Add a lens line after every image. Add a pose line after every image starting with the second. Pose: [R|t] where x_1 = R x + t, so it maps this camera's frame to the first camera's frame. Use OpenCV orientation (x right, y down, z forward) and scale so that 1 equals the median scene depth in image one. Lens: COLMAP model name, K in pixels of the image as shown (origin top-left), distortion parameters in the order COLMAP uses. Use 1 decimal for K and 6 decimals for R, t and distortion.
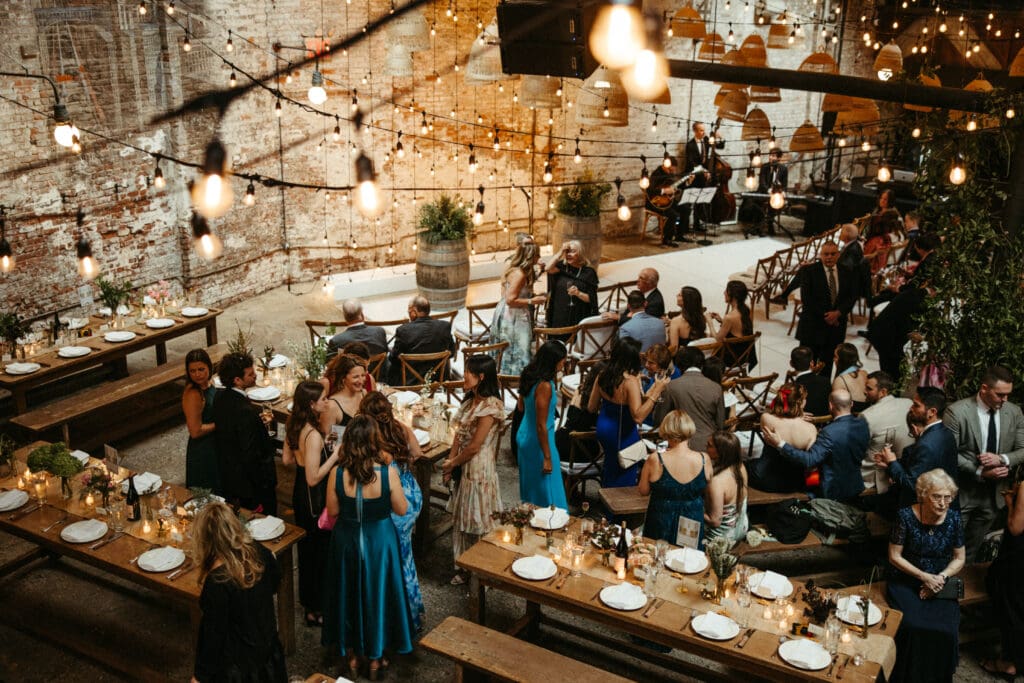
lens RADIAL K [[1092.5, 0, 511.2], [0, 1092.5, 339.6], [0, 0, 1]] dist [-0.000795, 0.000000]
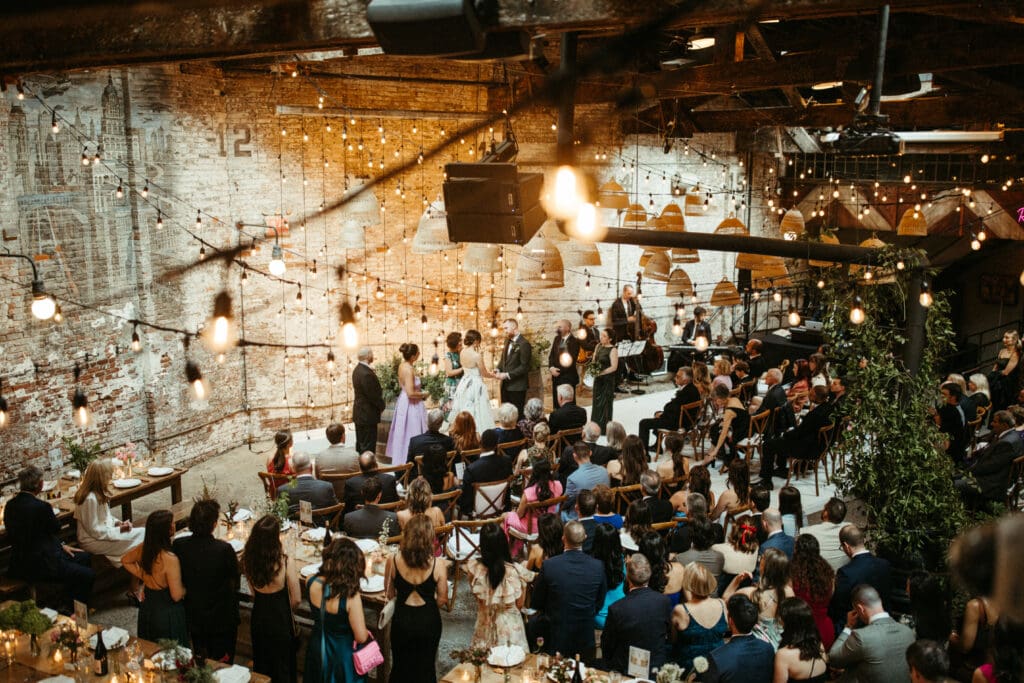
lens RADIAL K [[1029.9, 0, 508.8], [0, 1029.9, 327.8], [0, 0, 1]] dist [-0.014333, 0.000000]
pose [[0.998254, -0.027825, 0.052106, -0.002973], [0.035707, 0.986946, -0.157046, 0.005163], [-0.047056, 0.158633, 0.986216, -0.011328]]
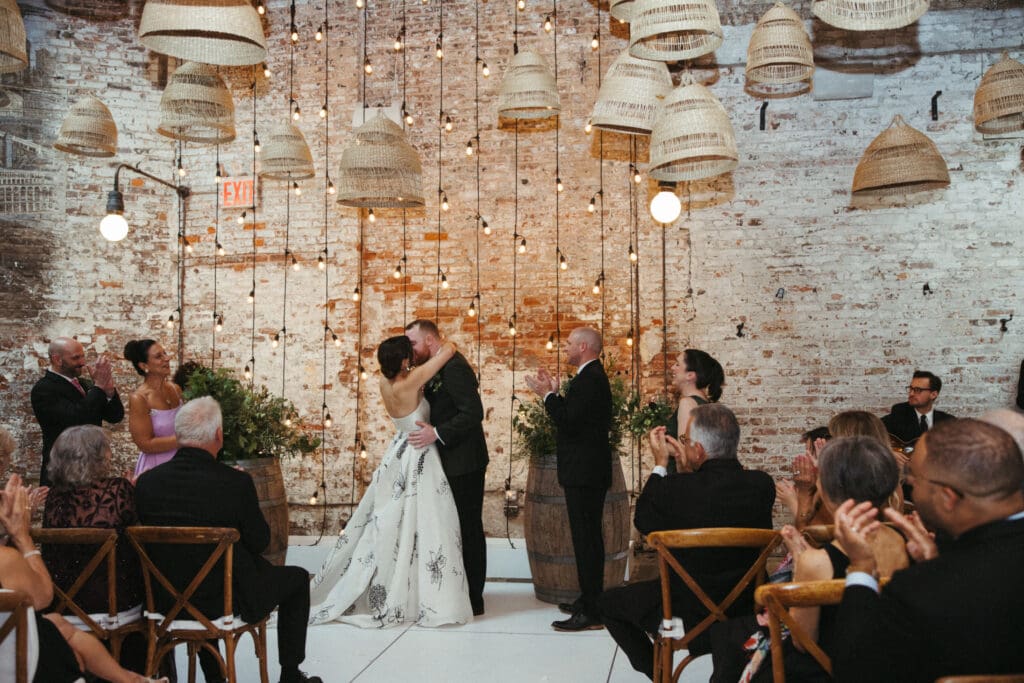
lens RADIAL K [[1029.9, 0, 506.5], [0, 1029.9, 329.7], [0, 0, 1]] dist [-0.014333, 0.000000]
pose [[0.729208, -0.061763, -0.681499, 0.455730], [-0.193119, 0.936860, -0.291545, -0.040244], [0.656476, 0.344207, 0.671238, 0.867076]]
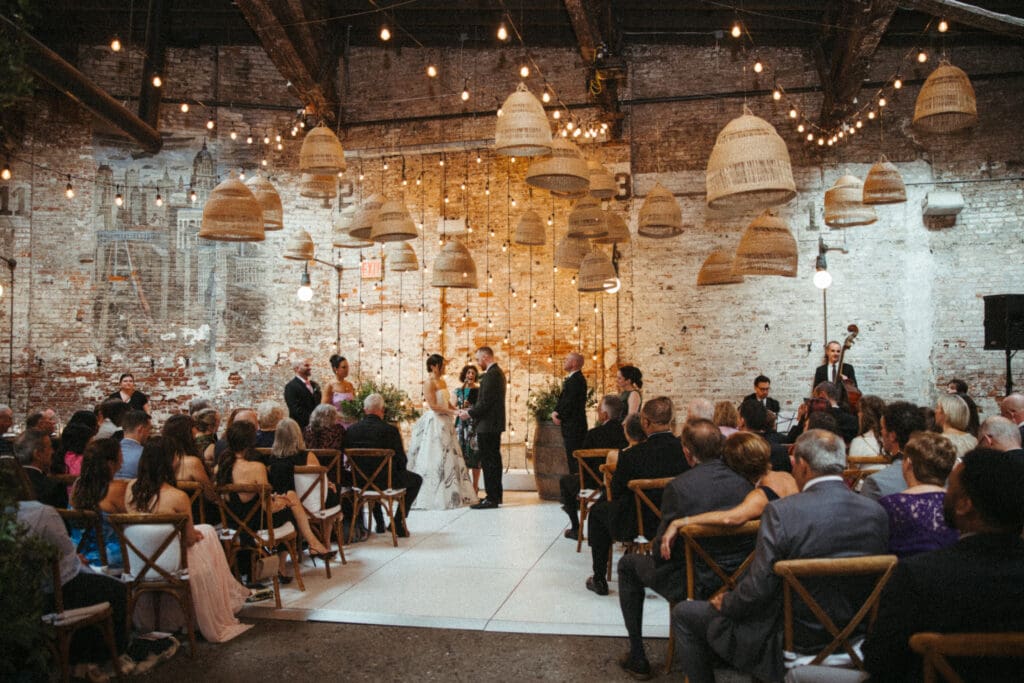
lens RADIAL K [[797.9, 0, 518.1], [0, 797.9, 341.7], [0, 0, 1]] dist [-0.096672, 0.069350]
pose [[0.703484, -0.054866, -0.708590, 0.641025], [-0.201434, 0.940740, -0.272825, 0.005446], [0.681567, 0.334662, 0.650744, 0.713159]]
